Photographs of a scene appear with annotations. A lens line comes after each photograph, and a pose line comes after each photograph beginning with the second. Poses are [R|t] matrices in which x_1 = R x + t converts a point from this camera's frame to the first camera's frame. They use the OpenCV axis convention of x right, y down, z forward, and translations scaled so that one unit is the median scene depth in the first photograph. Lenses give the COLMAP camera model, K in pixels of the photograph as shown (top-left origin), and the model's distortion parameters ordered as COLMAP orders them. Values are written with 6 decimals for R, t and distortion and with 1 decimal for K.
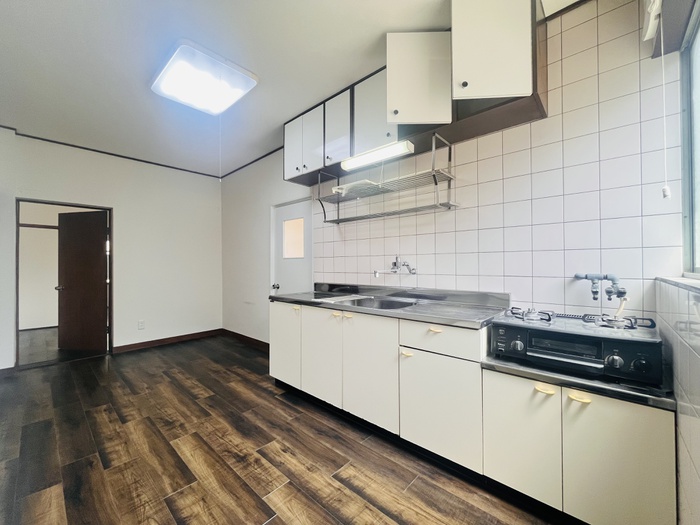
lens RADIAL K [[283.9, 0, 349.4], [0, 283.9, 263.0], [0, 0, 1]] dist [-0.006615, -0.000073]
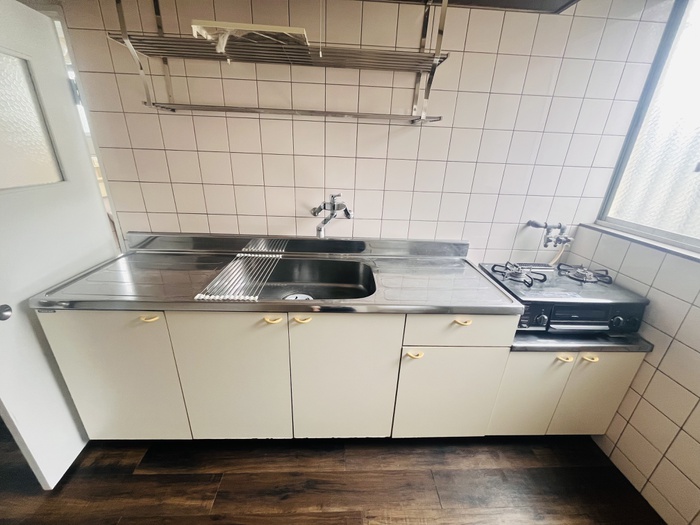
lens RADIAL K [[283.9, 0, 351.6], [0, 283.9, 263.5], [0, 0, 1]] dist [-0.006615, -0.000073]
pose [[0.711126, -0.229112, 0.664686, -0.331889], [-0.045487, 0.928439, 0.368690, -0.150609], [-0.701591, -0.292420, 0.649816, 0.693825]]
